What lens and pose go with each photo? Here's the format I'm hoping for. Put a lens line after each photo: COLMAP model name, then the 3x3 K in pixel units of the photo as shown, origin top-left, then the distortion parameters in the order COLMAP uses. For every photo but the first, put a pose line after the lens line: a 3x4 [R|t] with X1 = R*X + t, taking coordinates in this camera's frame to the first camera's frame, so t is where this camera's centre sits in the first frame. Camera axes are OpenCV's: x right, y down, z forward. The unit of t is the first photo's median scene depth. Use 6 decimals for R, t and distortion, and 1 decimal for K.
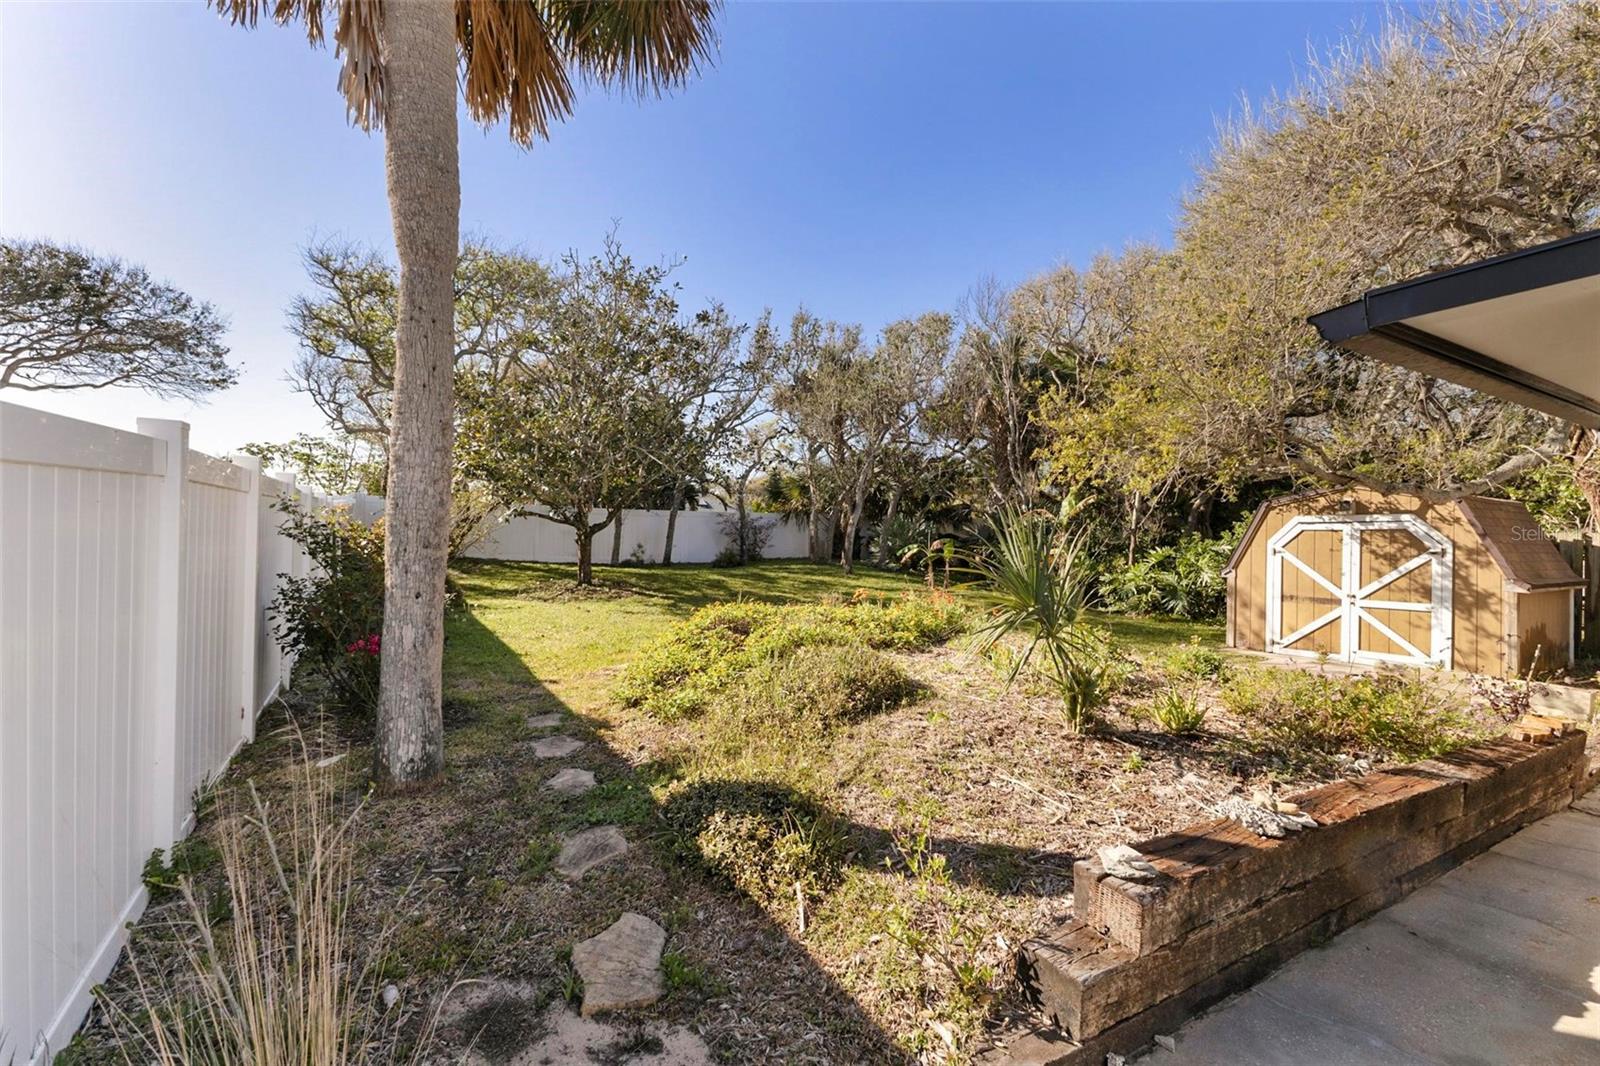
lens RADIAL K [[695.3, 0, 796.4], [0, 695.3, 538.9], [0, 0, 1]] dist [0.000271, -0.000105]
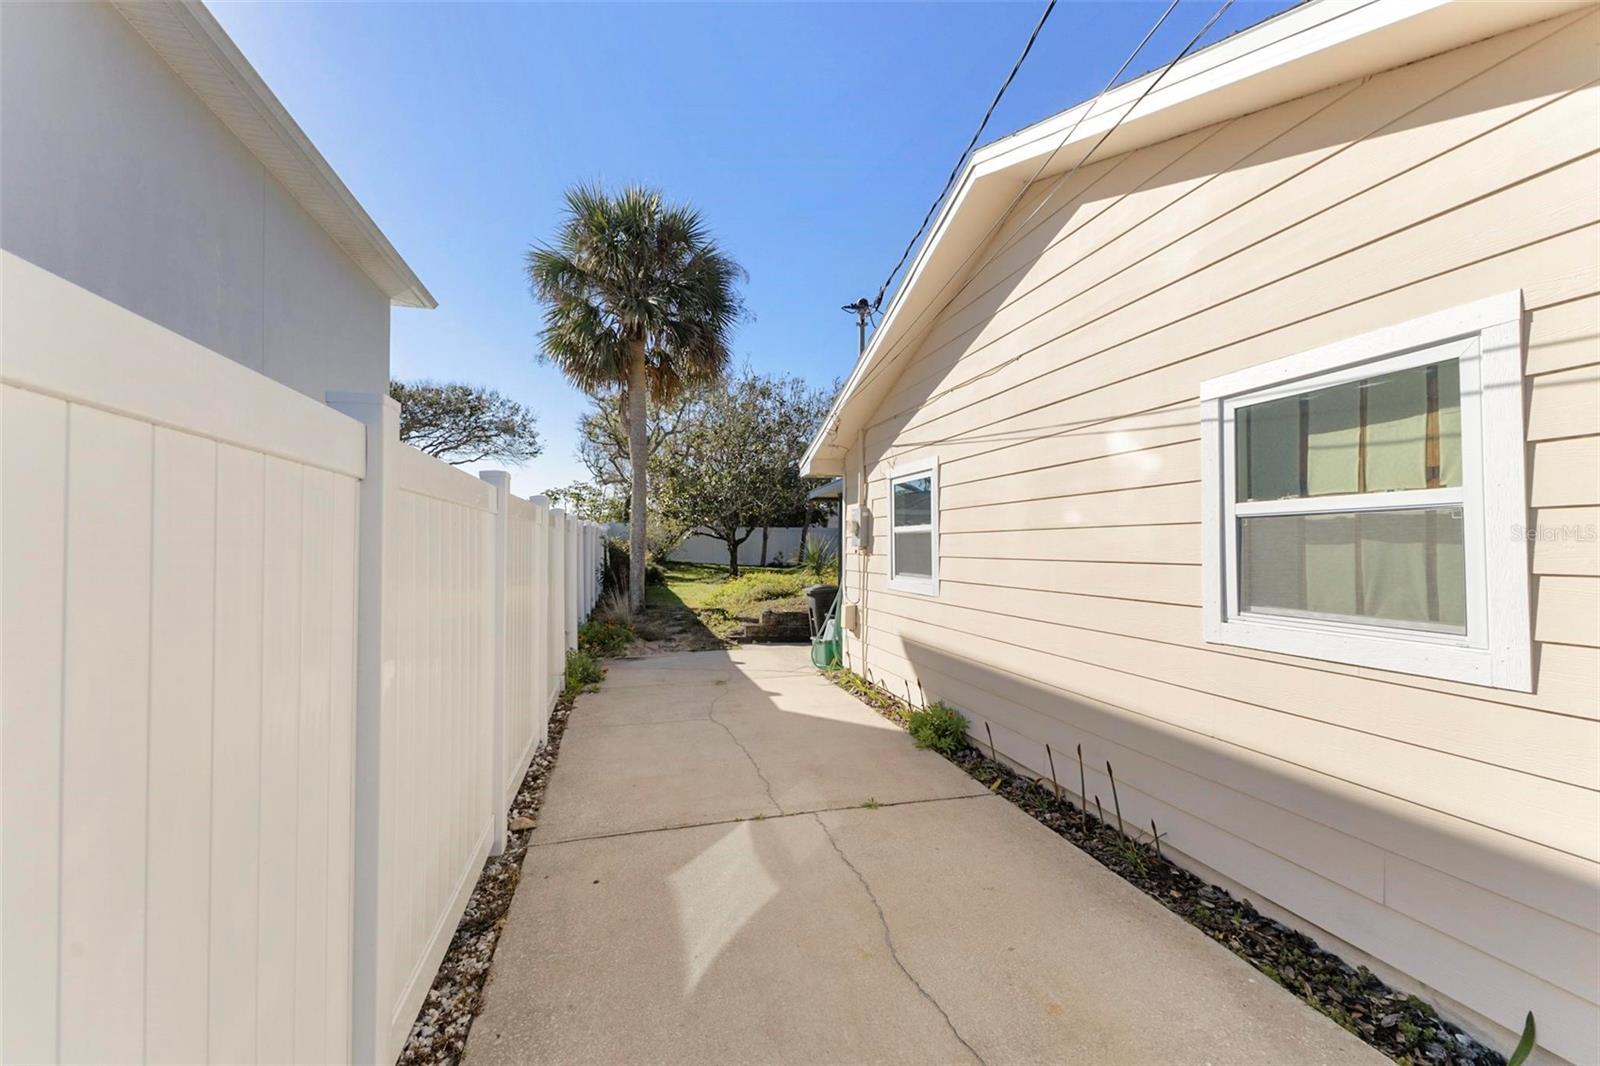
lens RADIAL K [[695.3, 0, 796.4], [0, 695.3, 538.9], [0, 0, 1]] dist [0.000271, -0.000105]
pose [[0.958817, -0.013797, -0.283688, 0.309467], [0.009660, 0.999826, -0.015976, 0.006475], [0.283859, 0.012578, 0.958783, -0.544032]]
